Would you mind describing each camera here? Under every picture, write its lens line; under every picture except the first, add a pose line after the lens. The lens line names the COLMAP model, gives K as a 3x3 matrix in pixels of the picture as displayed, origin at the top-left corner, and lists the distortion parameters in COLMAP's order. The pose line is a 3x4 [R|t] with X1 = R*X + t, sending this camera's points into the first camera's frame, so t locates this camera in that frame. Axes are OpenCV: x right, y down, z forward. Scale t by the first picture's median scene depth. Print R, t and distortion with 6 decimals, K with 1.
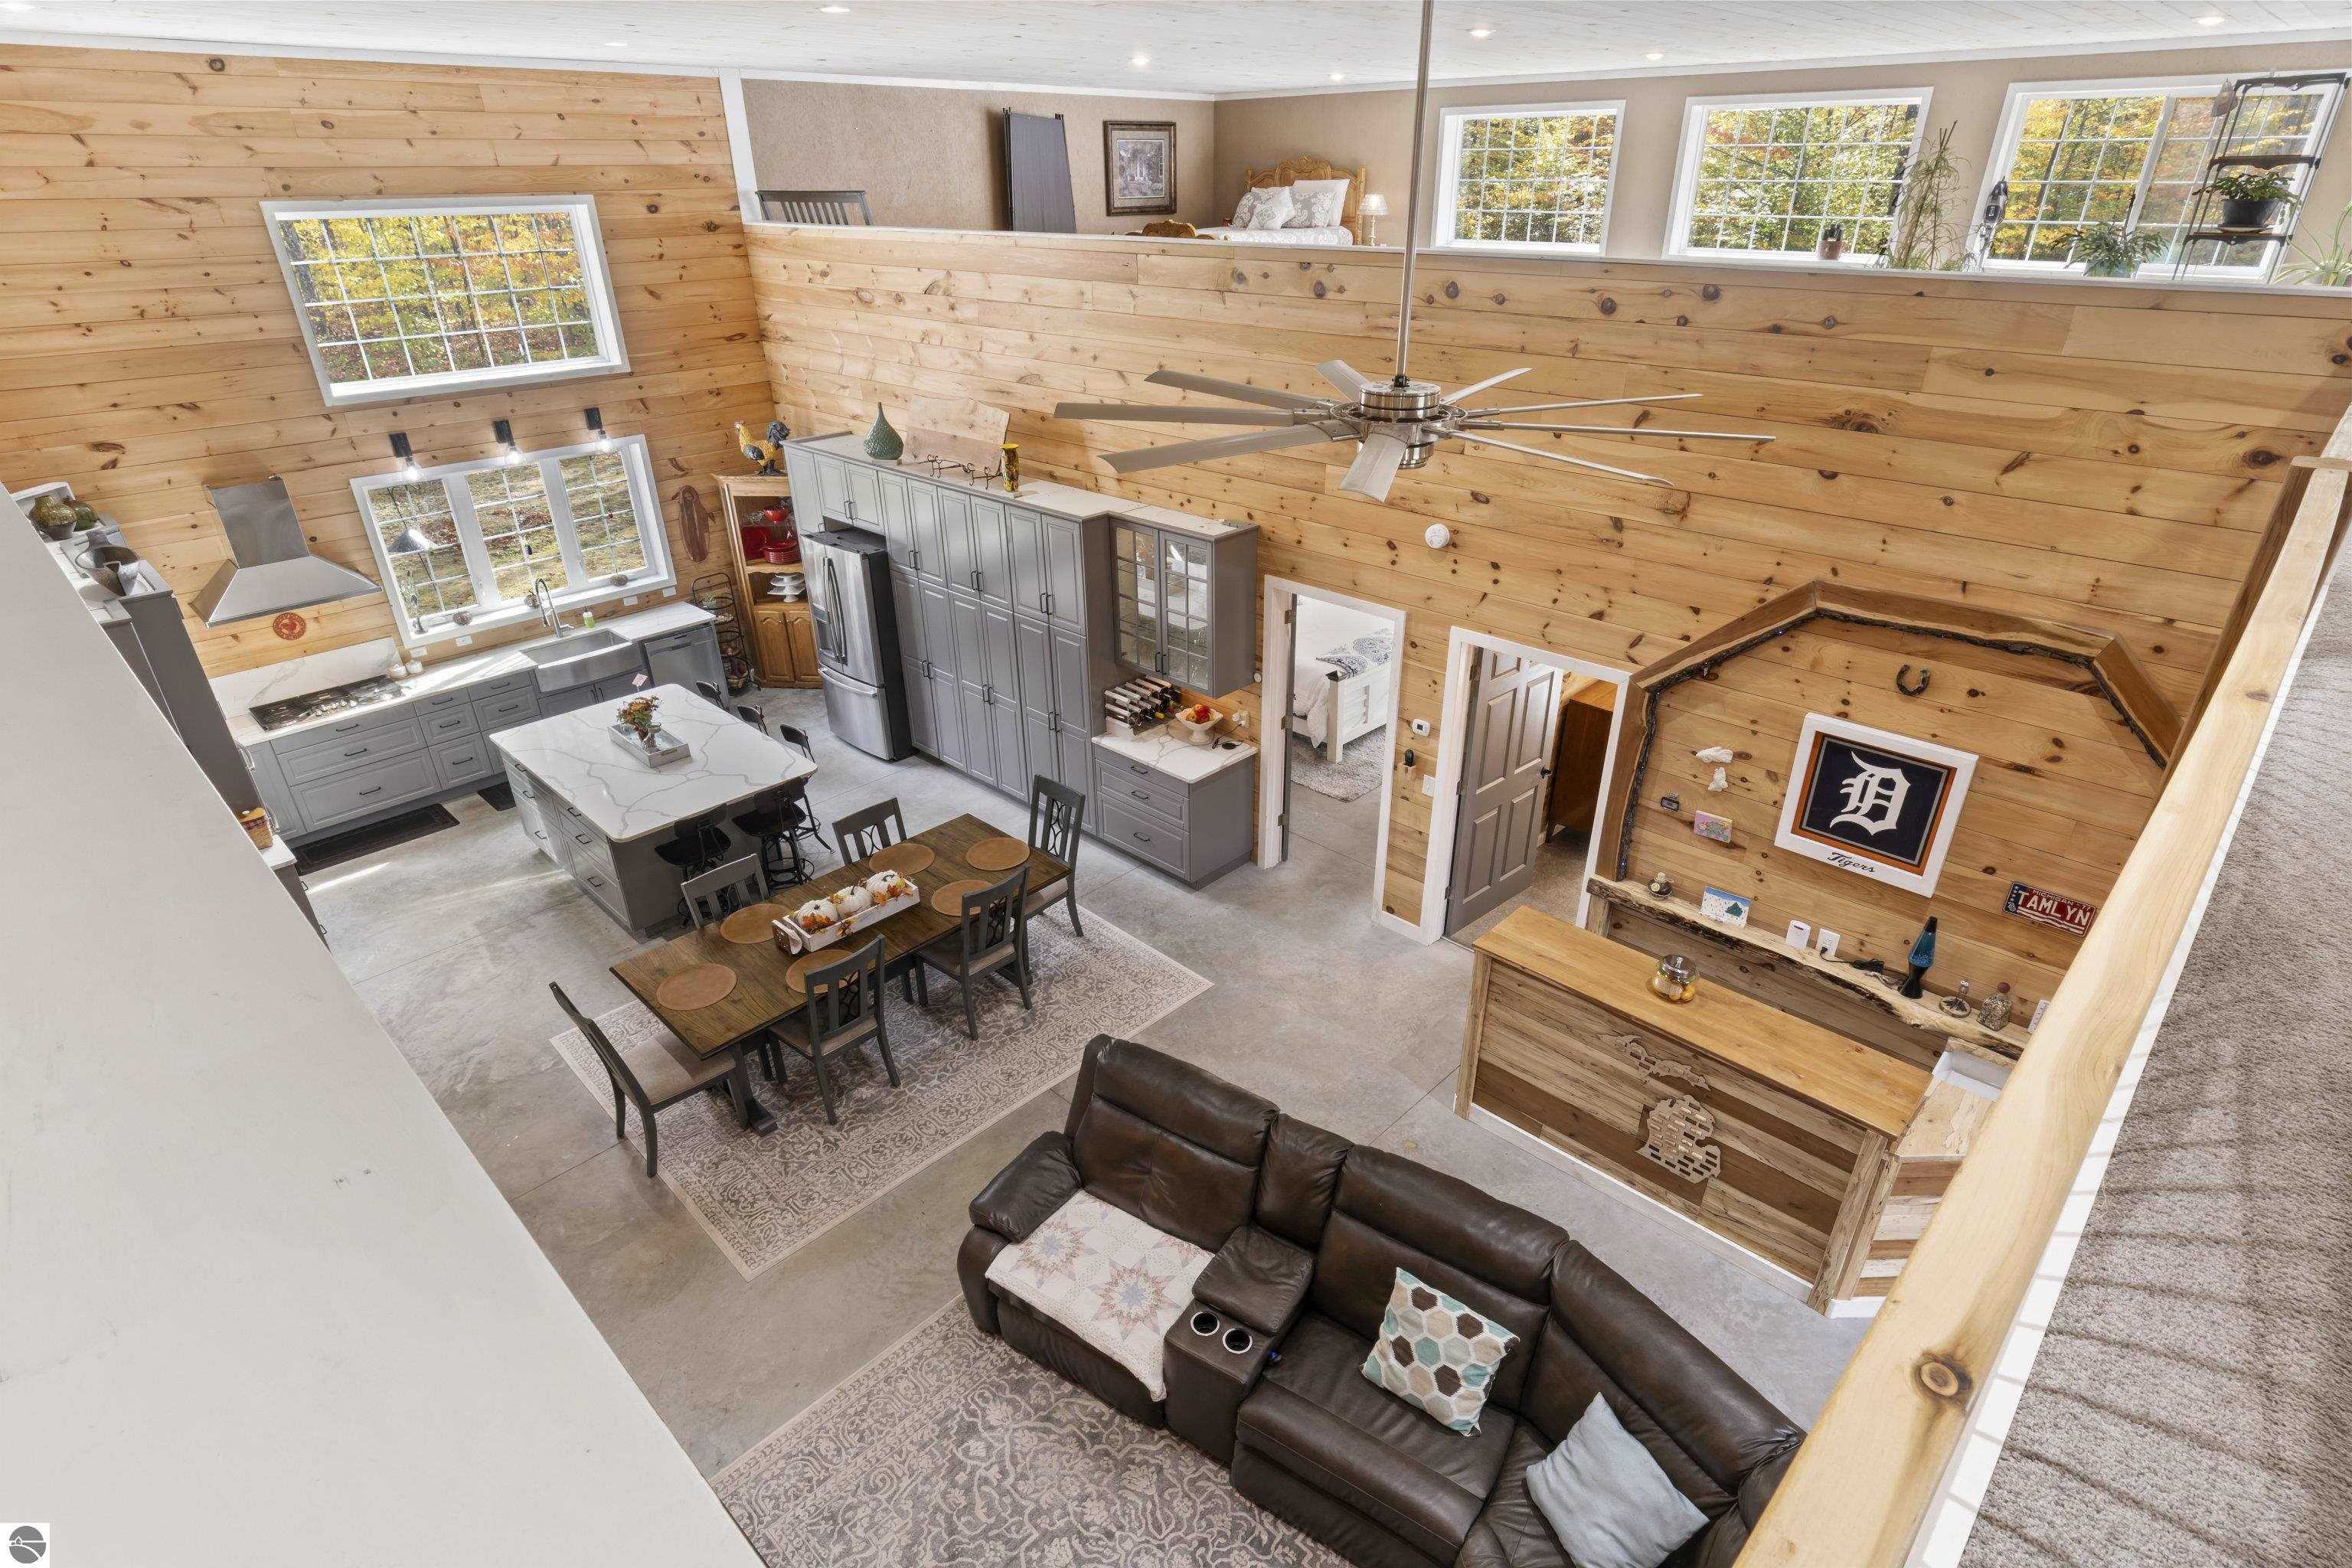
lens RADIAL K [[1190.3, 0, 1176.0], [0, 1190.3, 784.0], [0, 0, 1]] dist [0.001197, 0.001407]
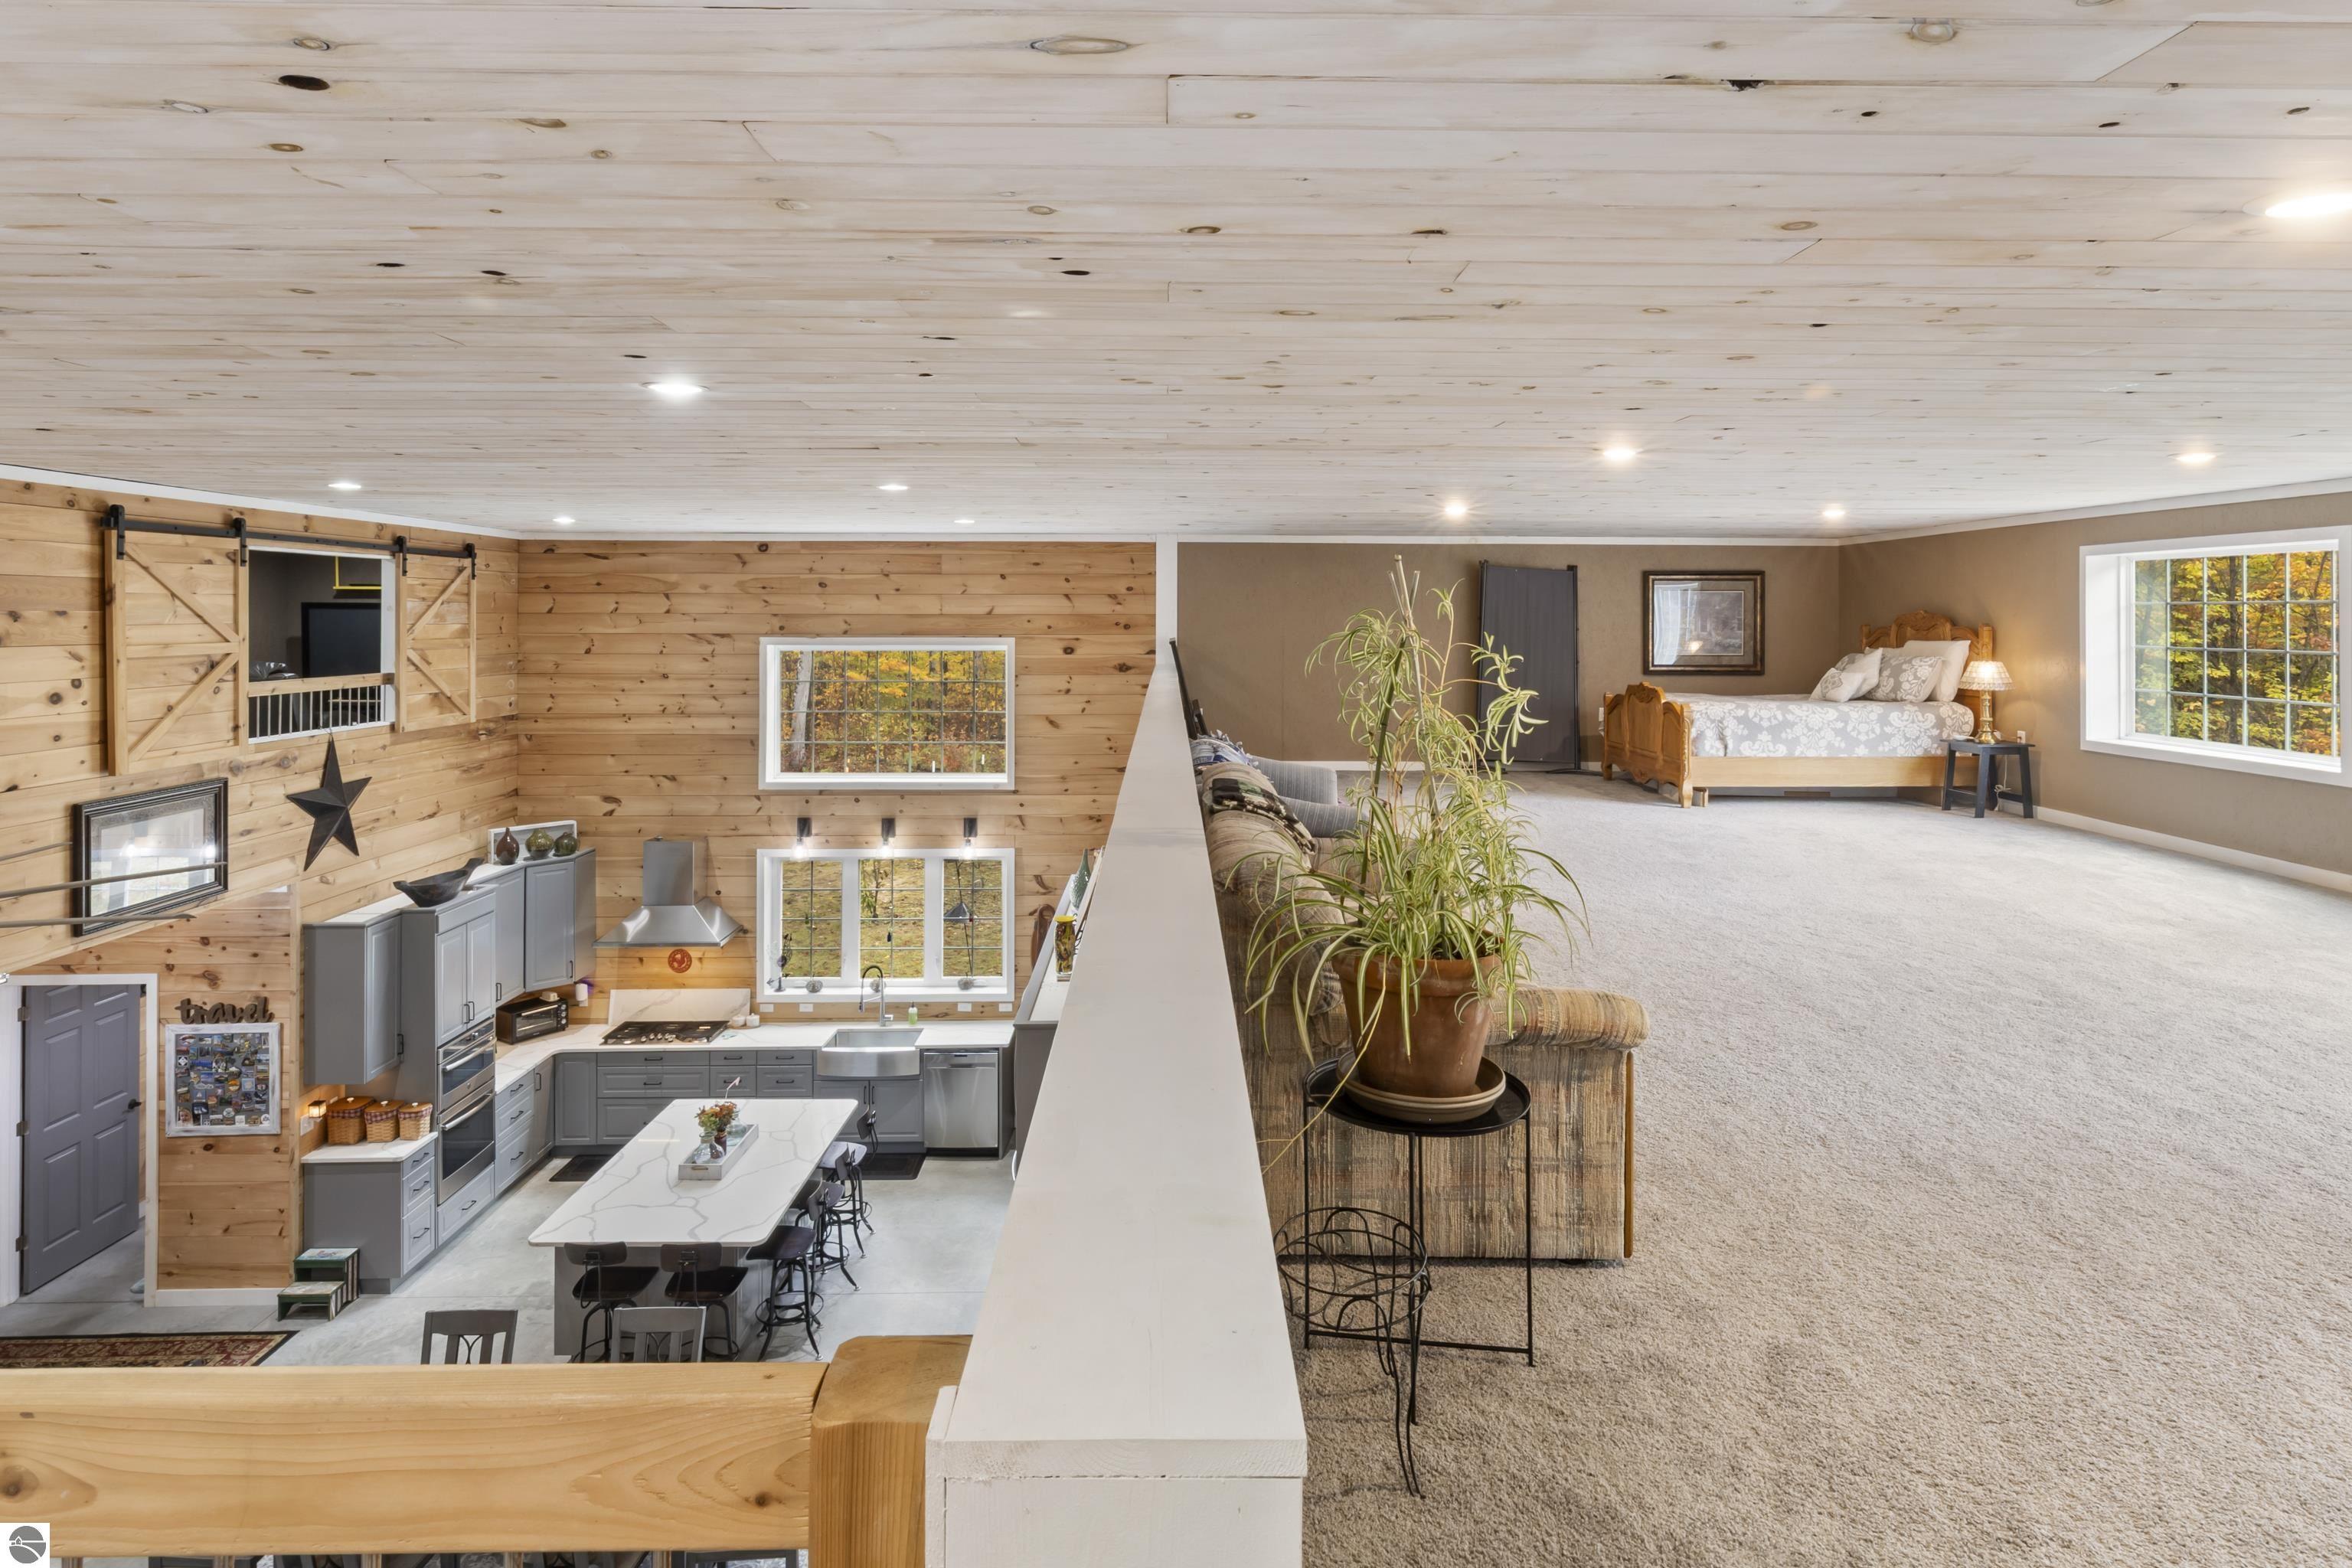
lens RADIAL K [[1291.2, 0, 1180.7], [0, 1291.2, 622.0], [0, 0, 1]] dist [0.002707, -0.000305]
pose [[0.706205, 0.013561, -0.707877, 0.497242], [-0.332541, 0.889025, -0.314725, -0.190465], [0.625052, 0.457659, 0.632344, 0.347630]]
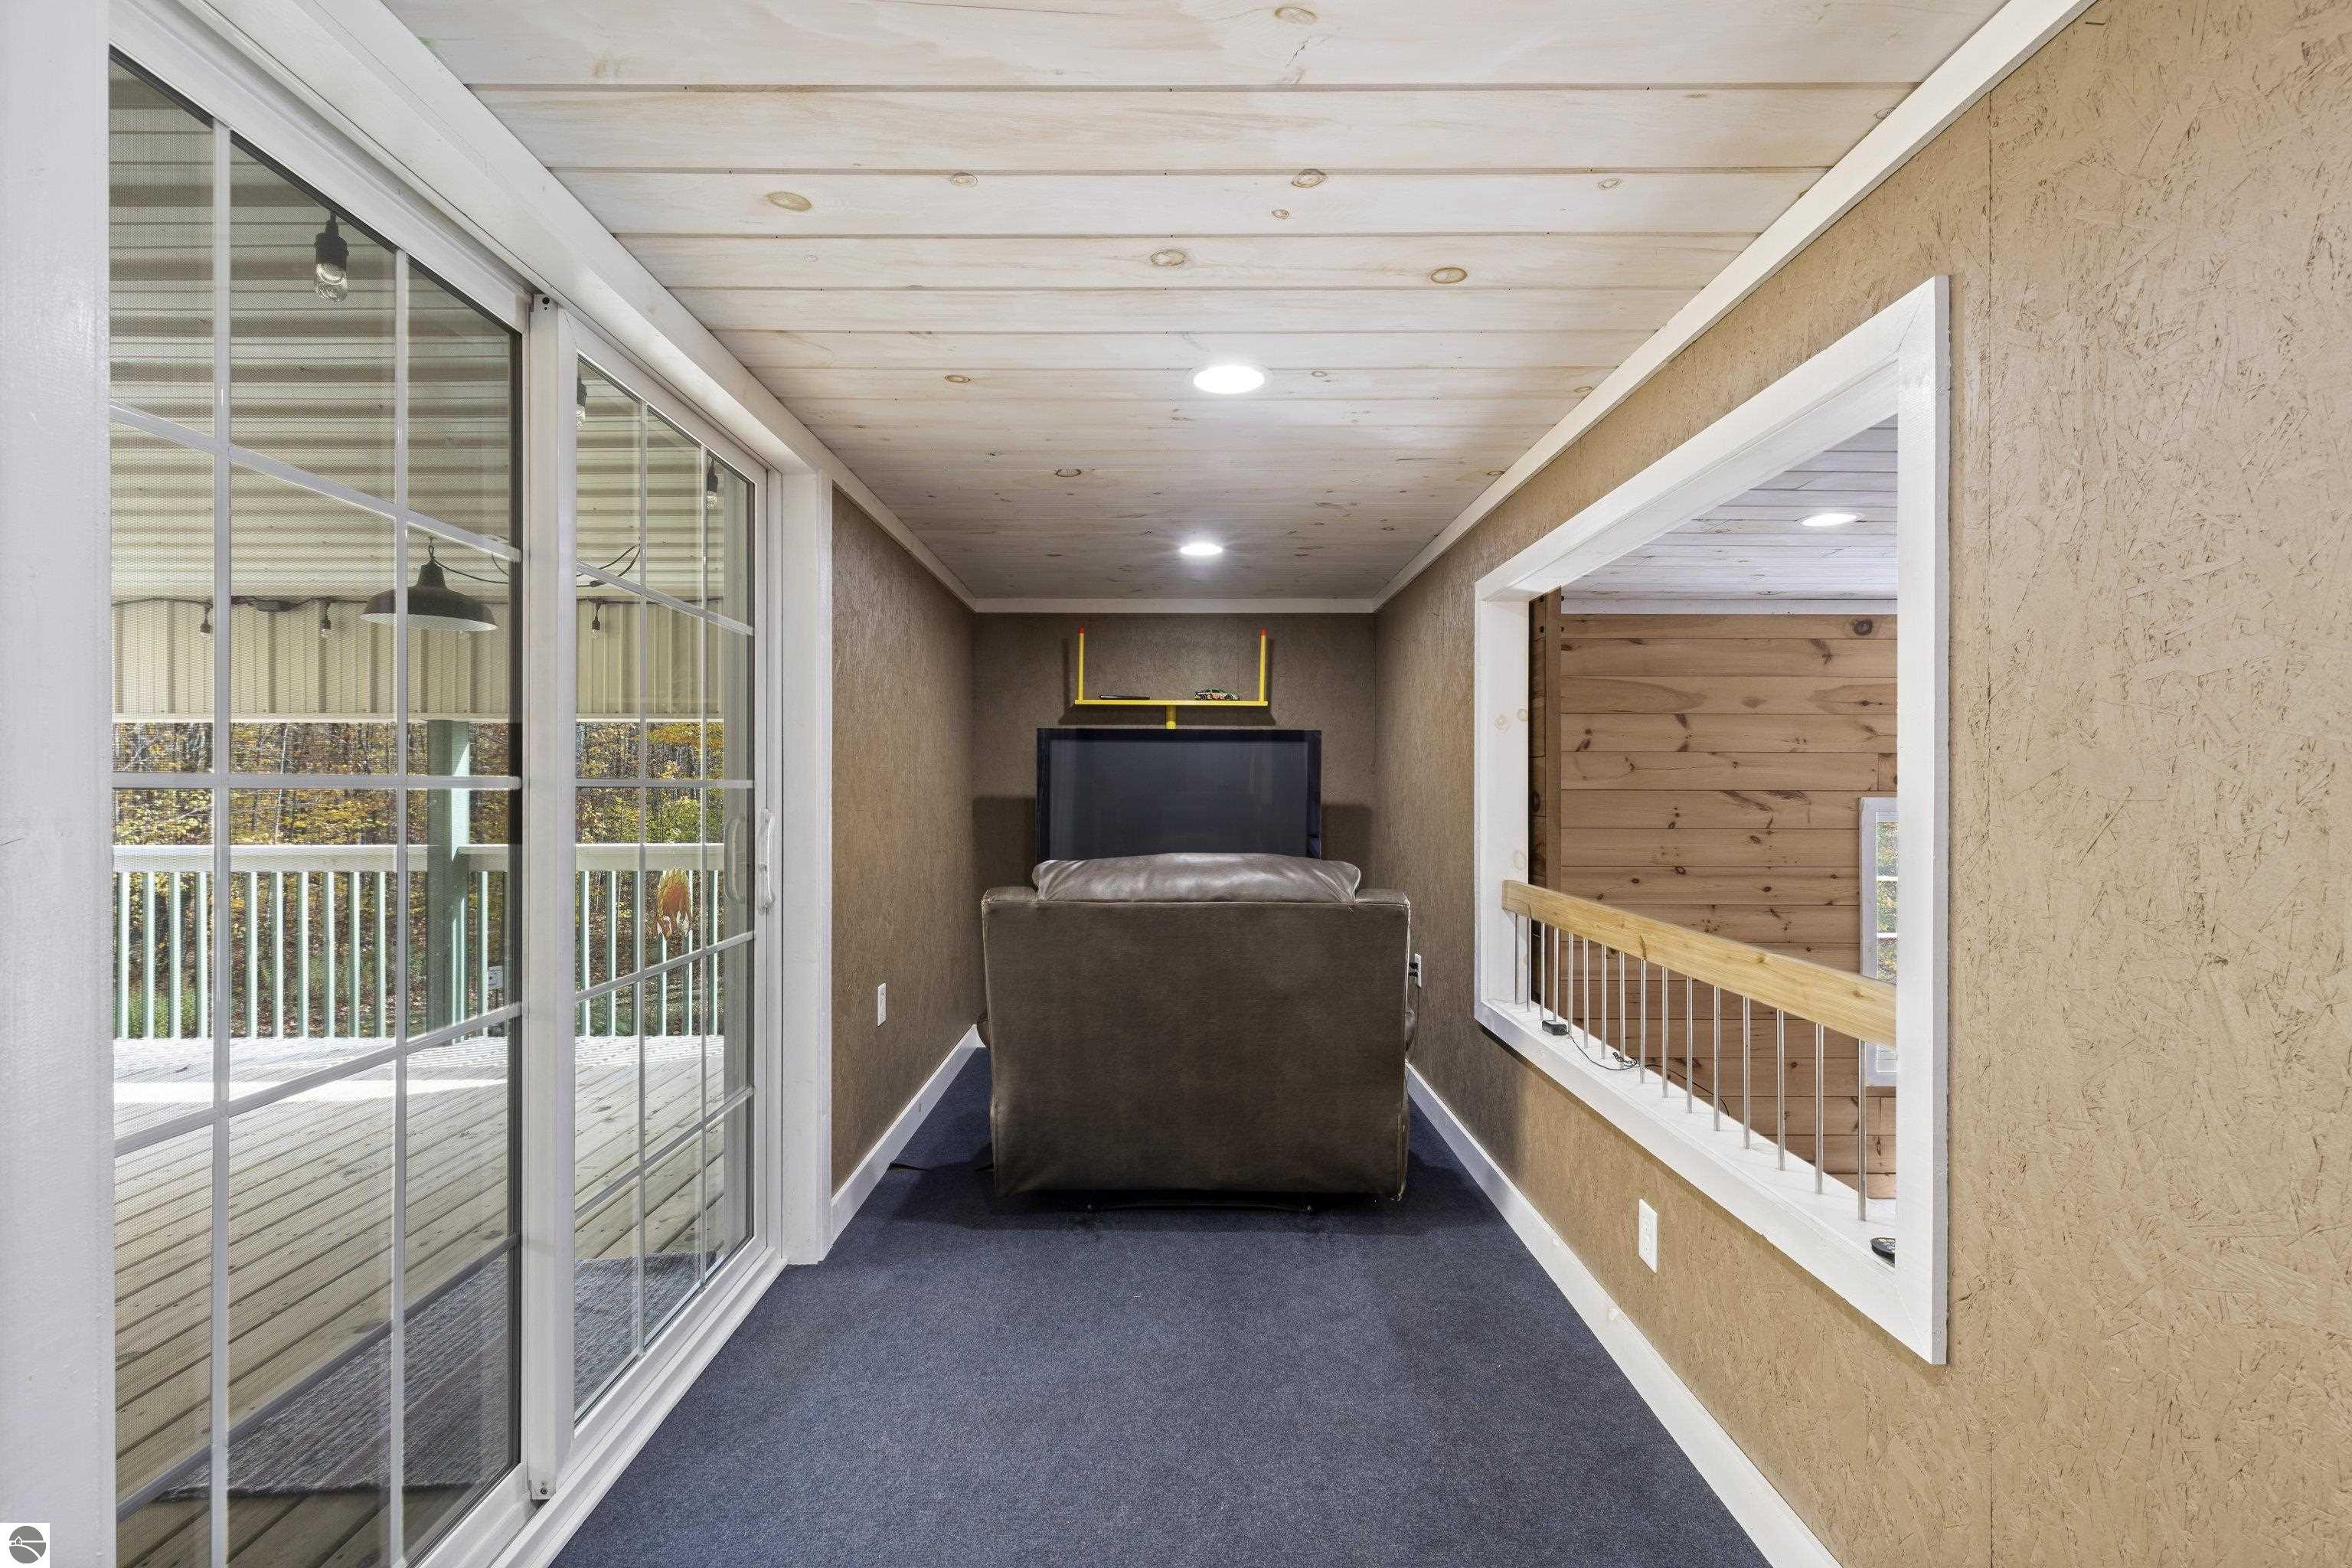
lens RADIAL K [[1046.5, 0, 1176.0], [0, 1046.5, 784.0], [0, 0, 1]] dist [0.004035, 0.000457]
pose [[0.696046, 0.013512, -0.717870, -0.547467], [-0.337129, 0.888905, -0.310149, -0.157107], [0.633927, 0.457892, 0.623274, 0.332167]]
